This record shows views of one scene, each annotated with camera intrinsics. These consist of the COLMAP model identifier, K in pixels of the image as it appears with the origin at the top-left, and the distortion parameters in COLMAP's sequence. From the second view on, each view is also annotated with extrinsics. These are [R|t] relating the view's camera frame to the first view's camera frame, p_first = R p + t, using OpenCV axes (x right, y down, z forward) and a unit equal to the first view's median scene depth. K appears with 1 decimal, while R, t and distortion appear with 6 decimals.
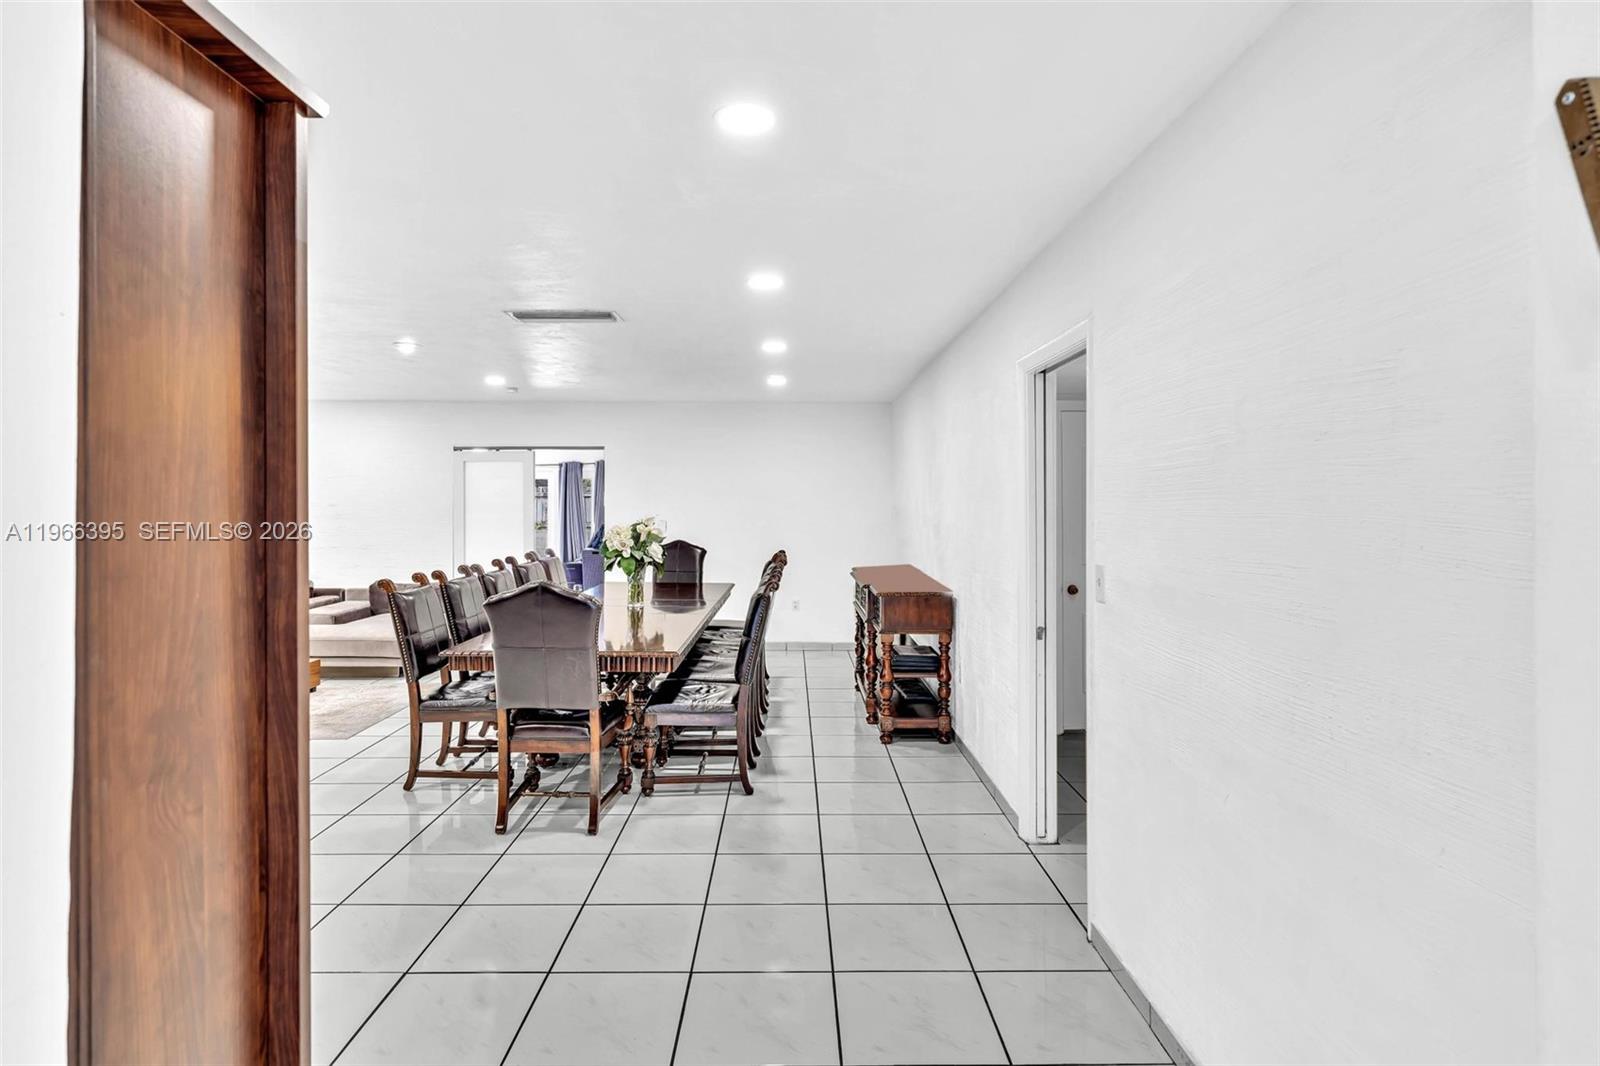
lens RADIAL K [[849.0, 0, 796.1], [0, 849.0, 502.3], [0, 0, 1]] dist [0.014214, 0.000137]
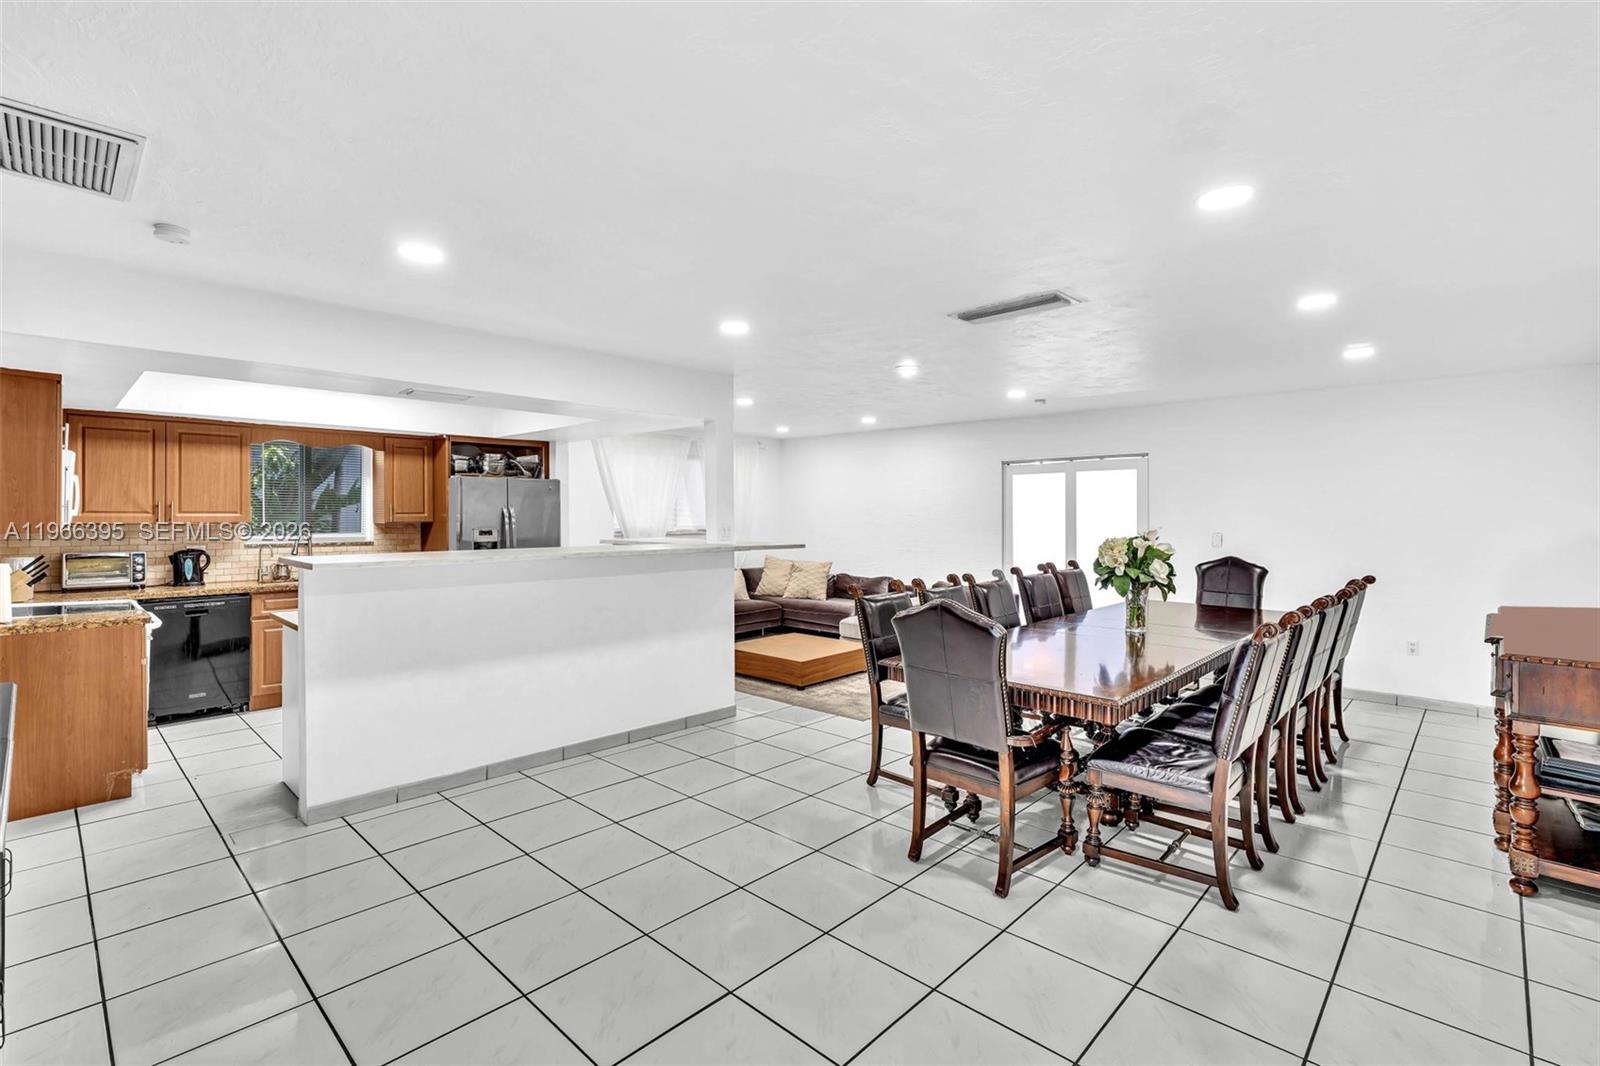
lens RADIAL K [[752.6, 0, 799.2], [0, 752.6, 515.3], [0, 0, 1]] dist [-0.005463, 0.000736]
pose [[0.725818, 0.003979, -0.687876, 0.099160], [-0.000993, 0.999988, 0.004737, -0.000690], [0.687886, -0.002756, 0.725813, 0.221474]]
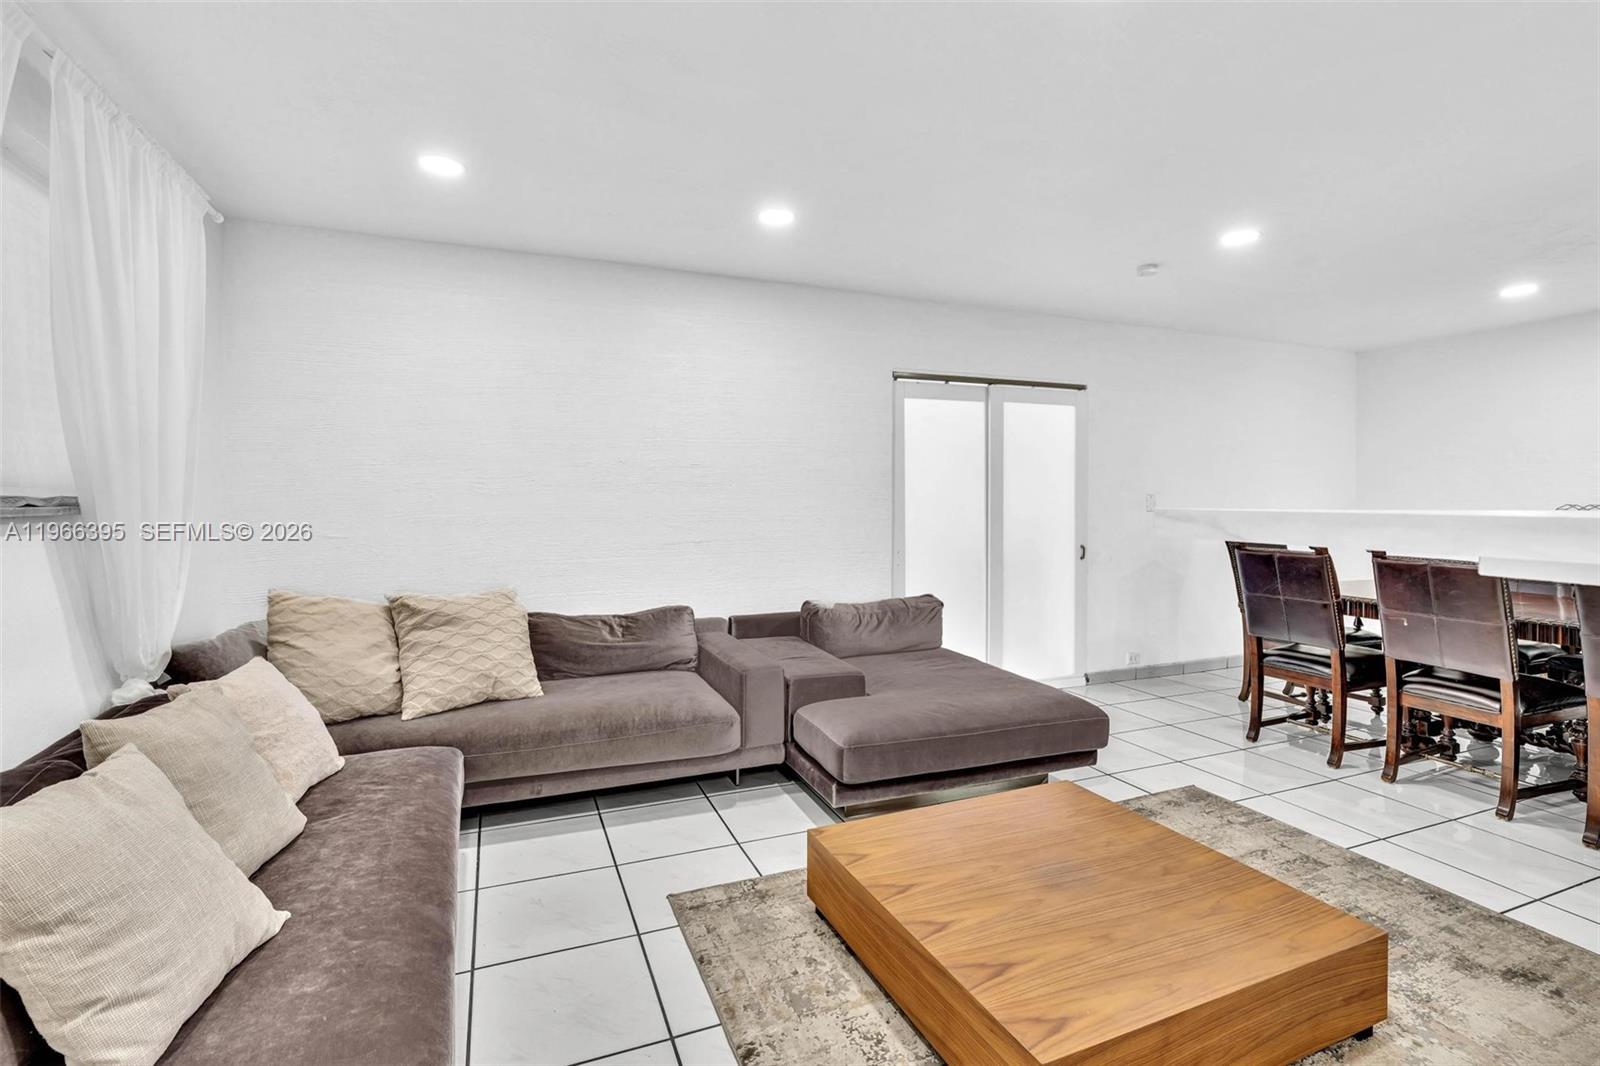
lens RADIAL K [[738.9, 0, 796.0], [0, 738.9, 500.7], [0, 0, 1]] dist [-0.002311, -0.000289]
pose [[0.925914, -0.000043, 0.377734, -1.057615], [0.000028, 1.000000, 0.000044, 0.042971], [-0.377734, -0.000030, 0.925914, 0.863880]]
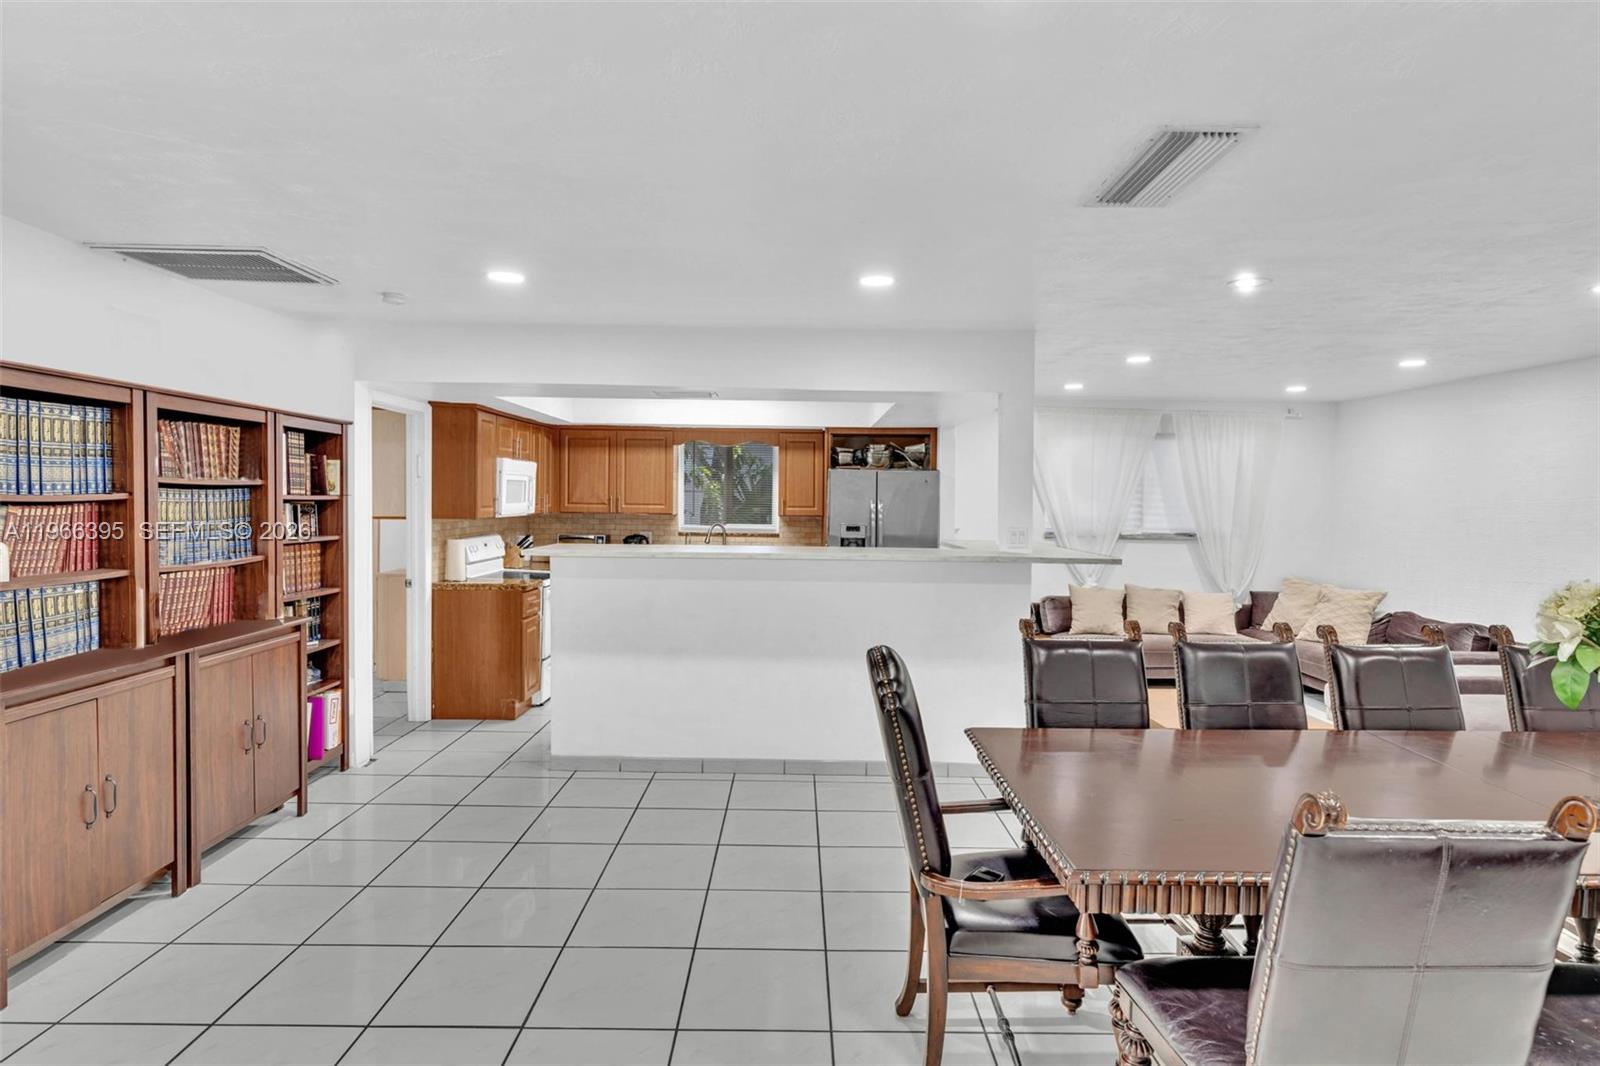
lens RADIAL K [[877.8, 0, 787.7], [0, 877.8, 528.8], [0, 0, 1]] dist [-0.001998, 0.000948]
pose [[0.000242, 0.034232, -0.999414, 0.241777], [-0.012134, 0.999340, 0.034226, -0.010880], [0.999926, 0.012118, 0.000658, 0.652178]]
